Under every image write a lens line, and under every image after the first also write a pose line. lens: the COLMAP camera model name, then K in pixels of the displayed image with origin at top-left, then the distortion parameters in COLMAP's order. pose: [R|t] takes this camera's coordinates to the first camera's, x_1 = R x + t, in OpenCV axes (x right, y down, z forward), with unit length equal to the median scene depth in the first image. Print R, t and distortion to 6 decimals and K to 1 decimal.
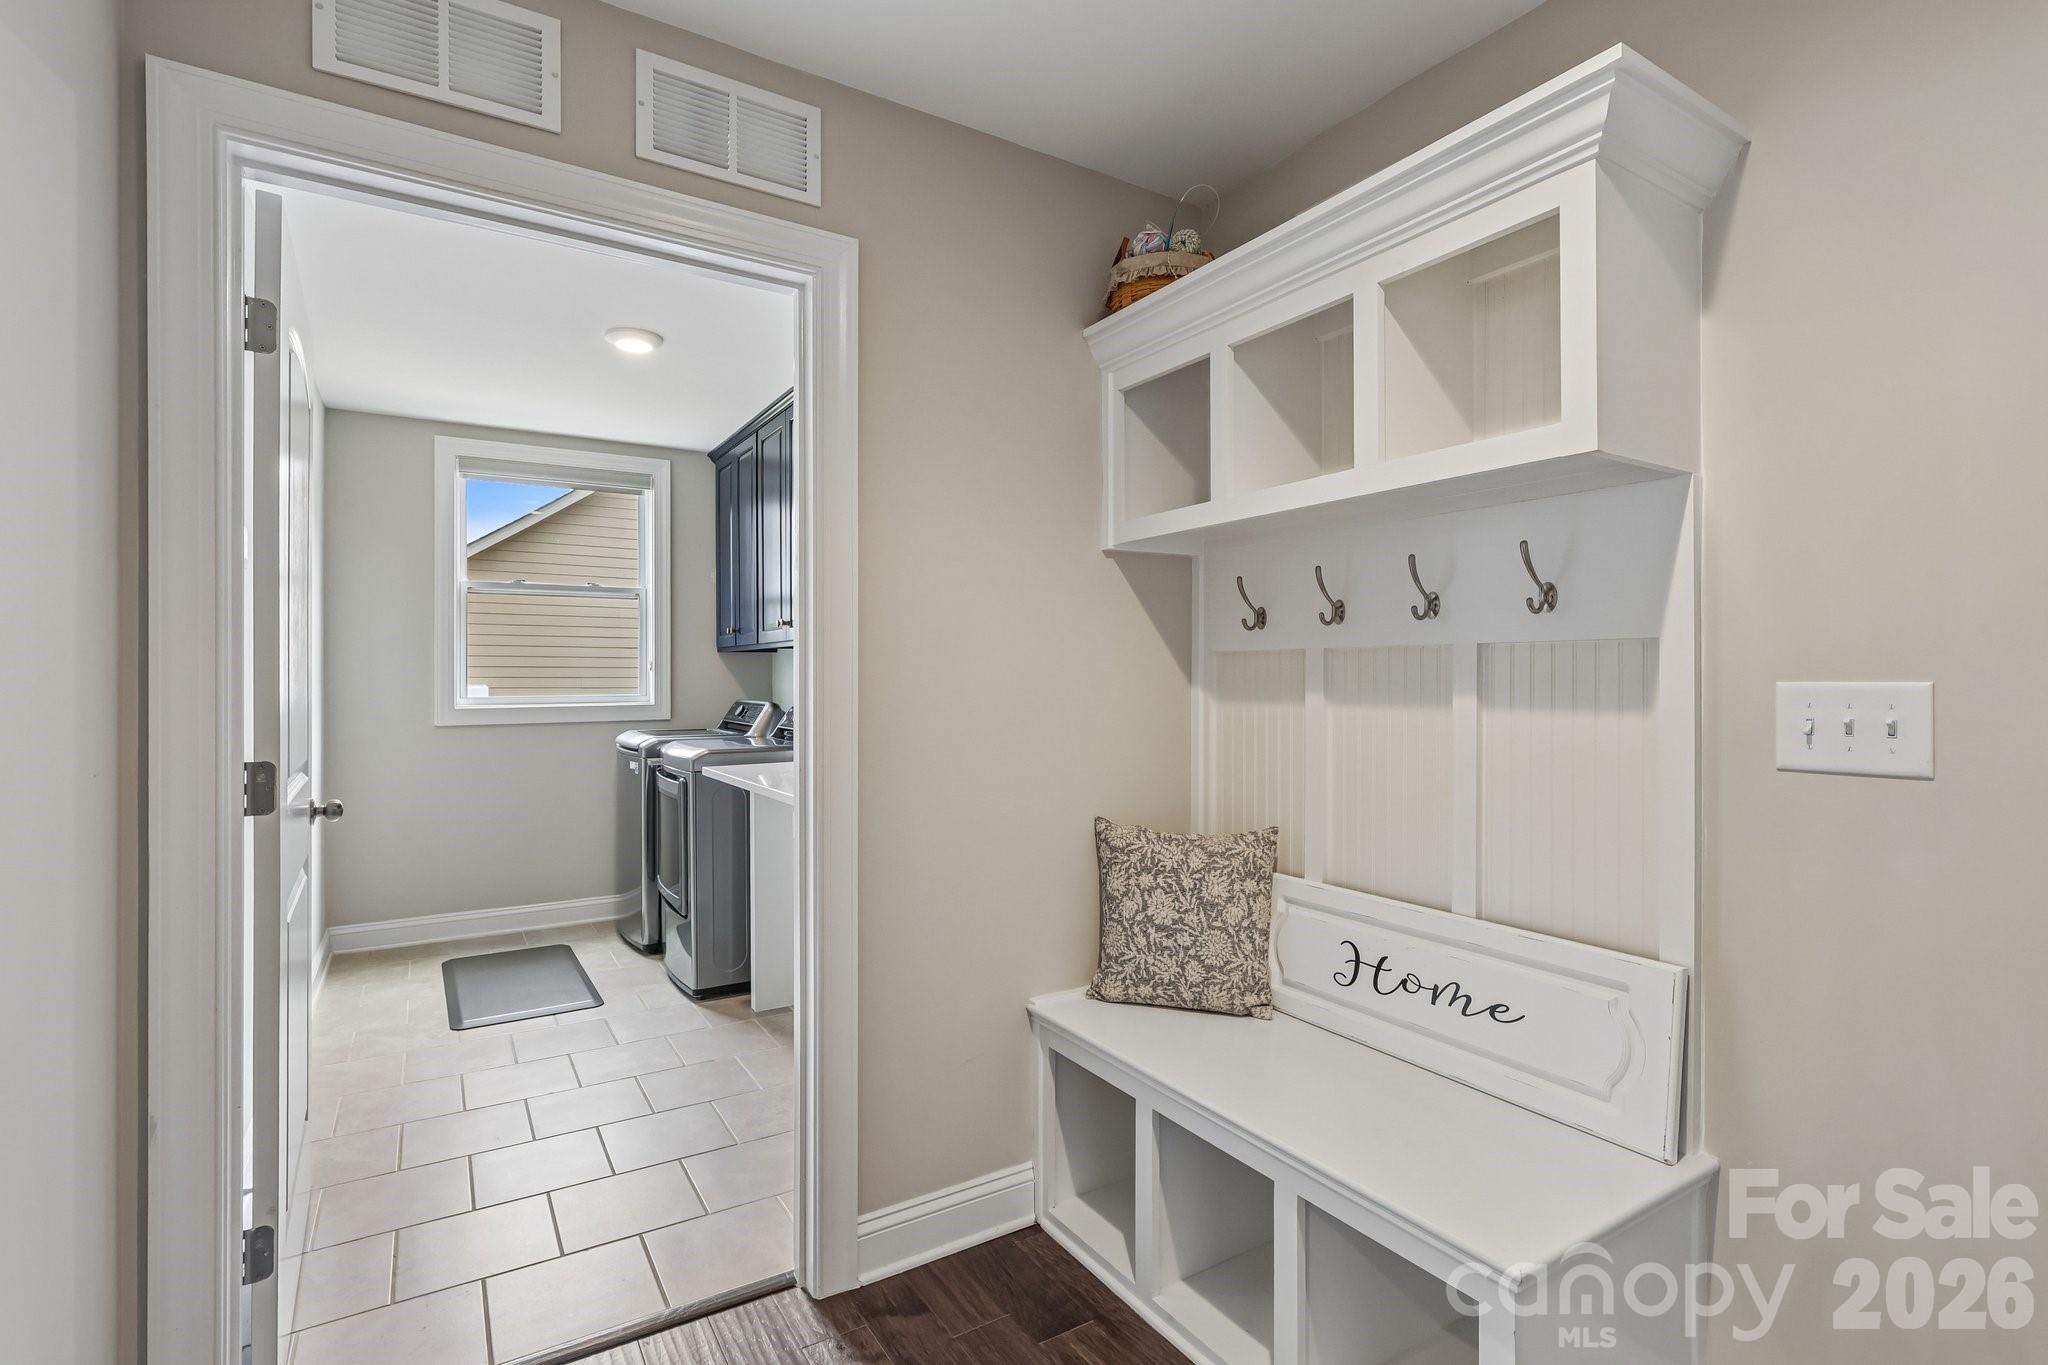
lens RADIAL K [[959.2, 0, 1031.5], [0, 959.2, 678.2], [0, 0, 1]] dist [0.008378, -0.000205]
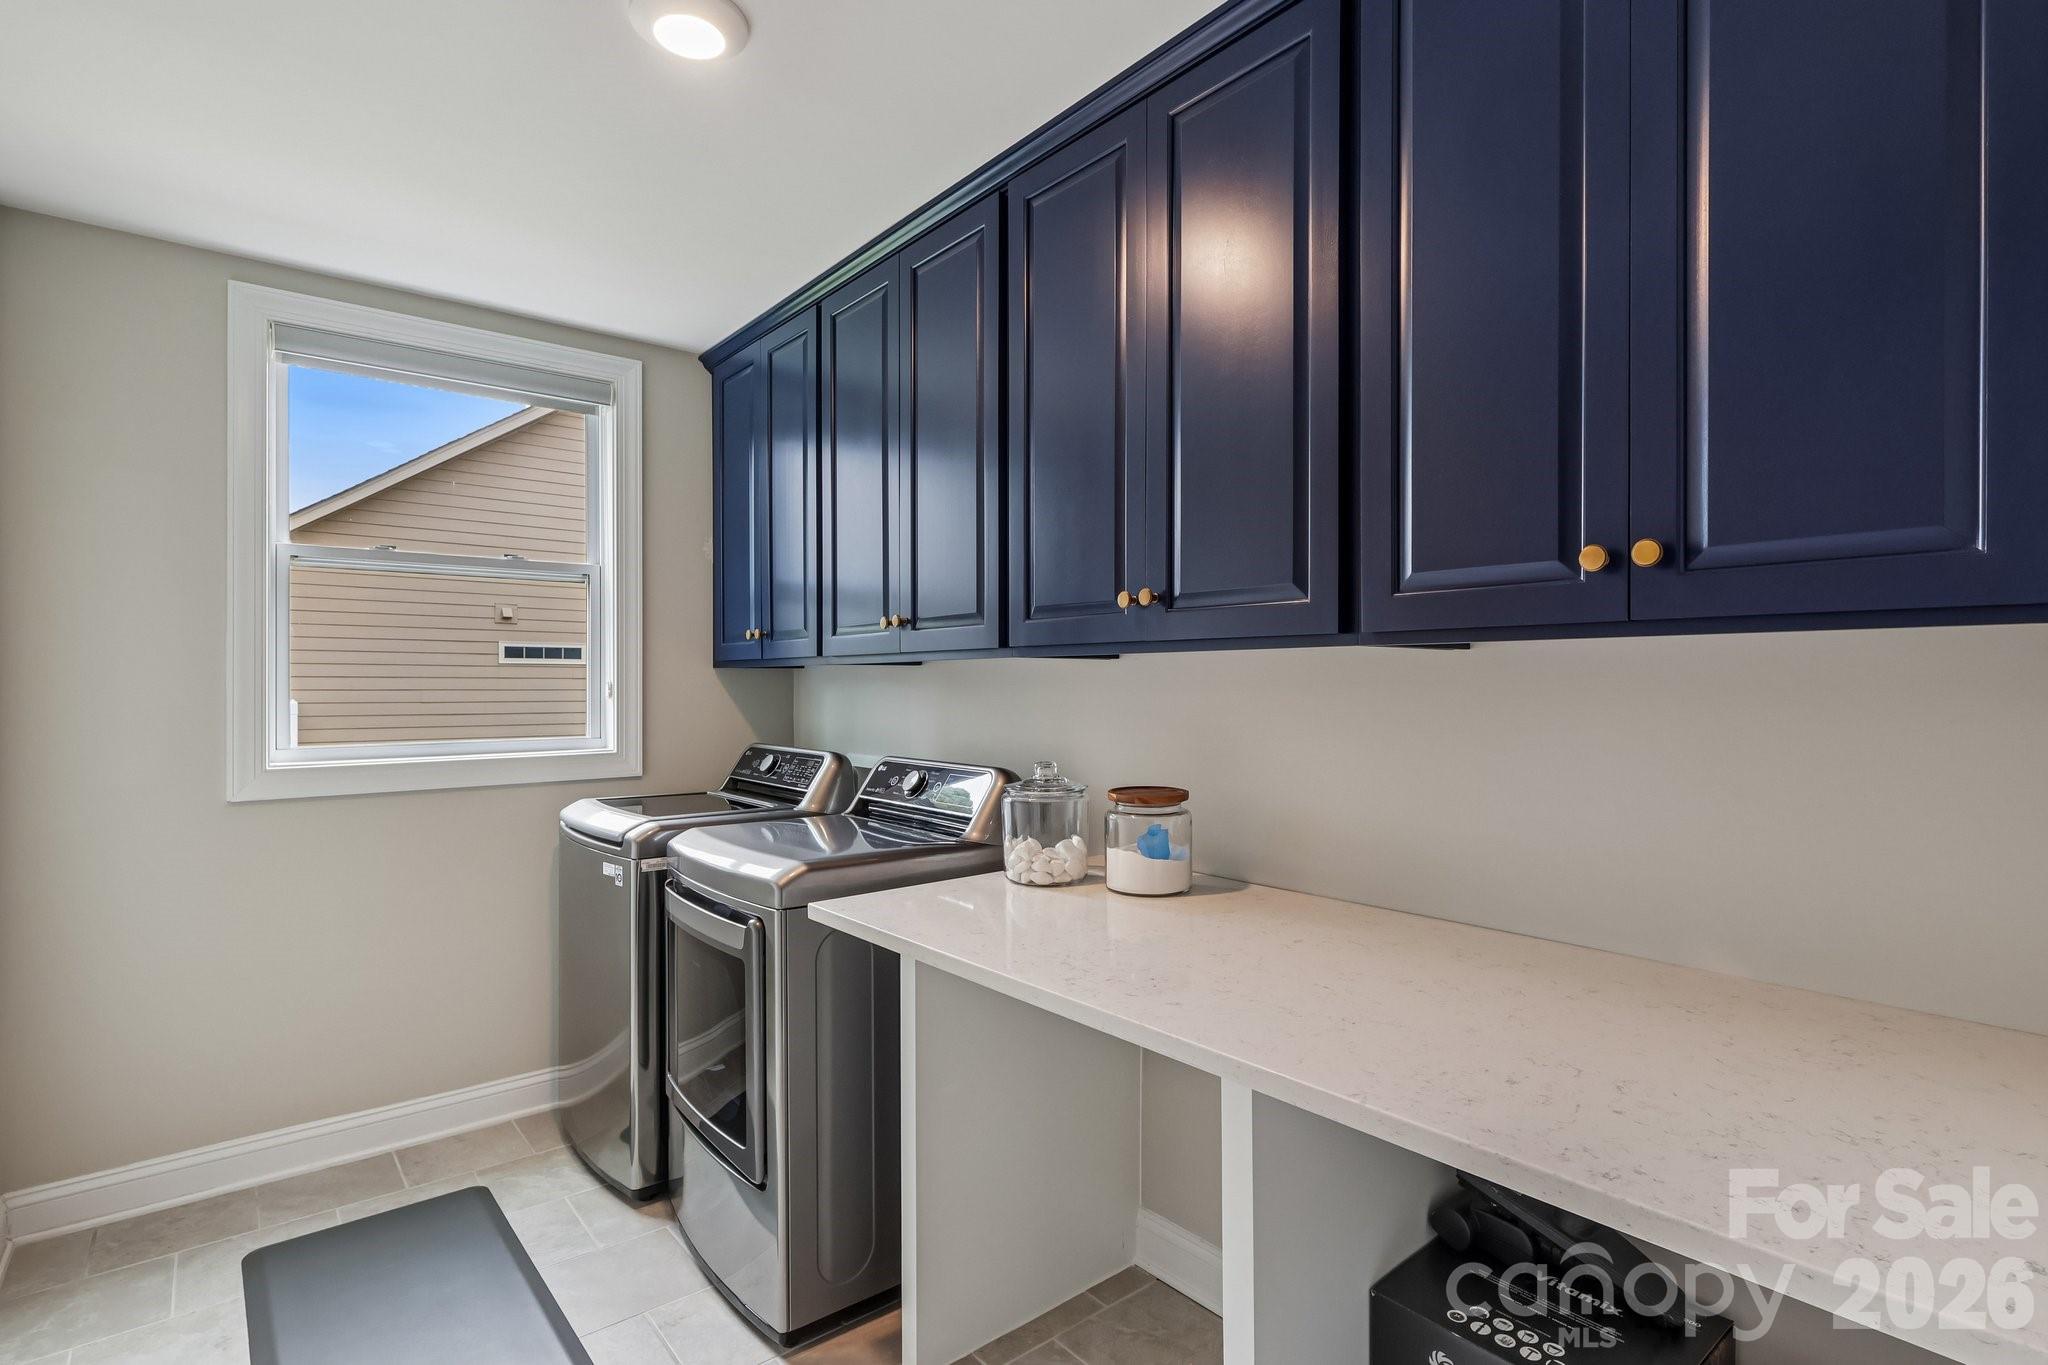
lens RADIAL K [[959.2, 0, 1013.7], [0, 959.2, 688.2], [0, 0, 1]] dist [0.008378, -0.000205]
pose [[0.991289, 0.002727, 0.131674, -0.237822], [-0.003079, 0.999992, 0.002472, -0.018059], [-0.131666, -0.002856, 0.991290, 0.379118]]
